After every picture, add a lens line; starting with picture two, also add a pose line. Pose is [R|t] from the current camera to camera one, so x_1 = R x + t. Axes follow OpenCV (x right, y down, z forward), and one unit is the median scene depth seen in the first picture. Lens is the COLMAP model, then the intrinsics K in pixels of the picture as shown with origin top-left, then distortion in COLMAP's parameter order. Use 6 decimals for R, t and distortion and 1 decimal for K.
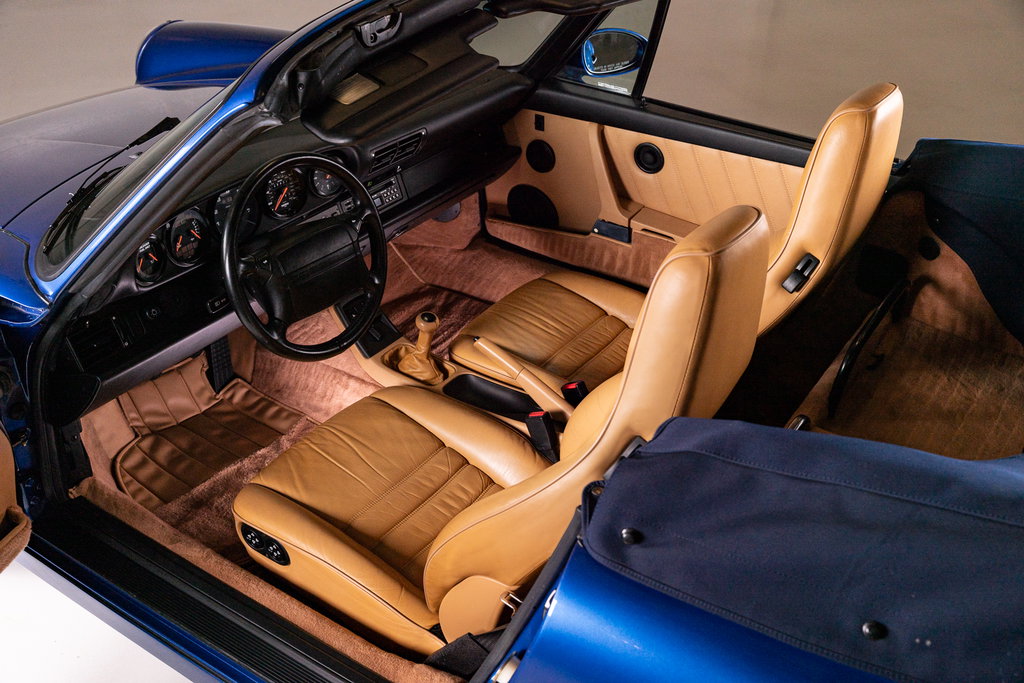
lens RADIAL K [[987.1, 0, 512.0], [0, 987.1, 341.5], [0, 0, 1]] dist [-0.001161, 0.013776]
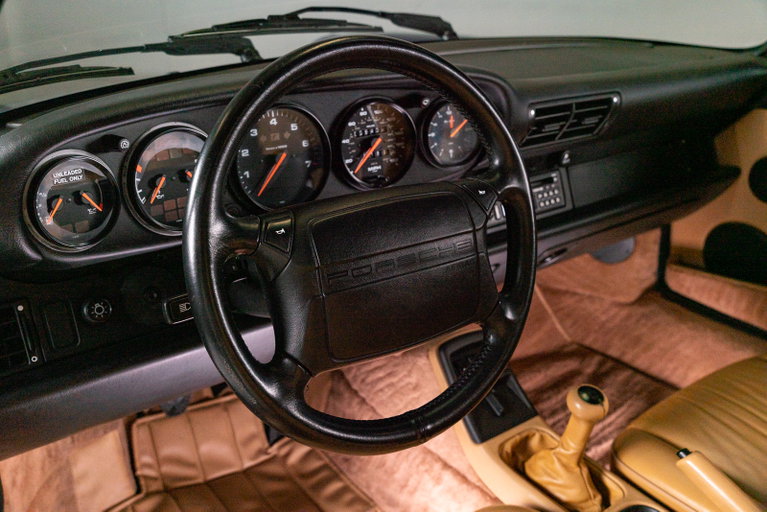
lens RADIAL K [[739.4, 0, 383.5], [0, 739.4, 256.0], [0, 0, 1]] dist [-0.001161, 0.013776]
pose [[0.944168, 0.112203, -0.309771, -0.068769], [-0.163997, 0.975520, -0.146509, -0.019073], [0.285749, 0.189130, 0.939456, 0.507104]]
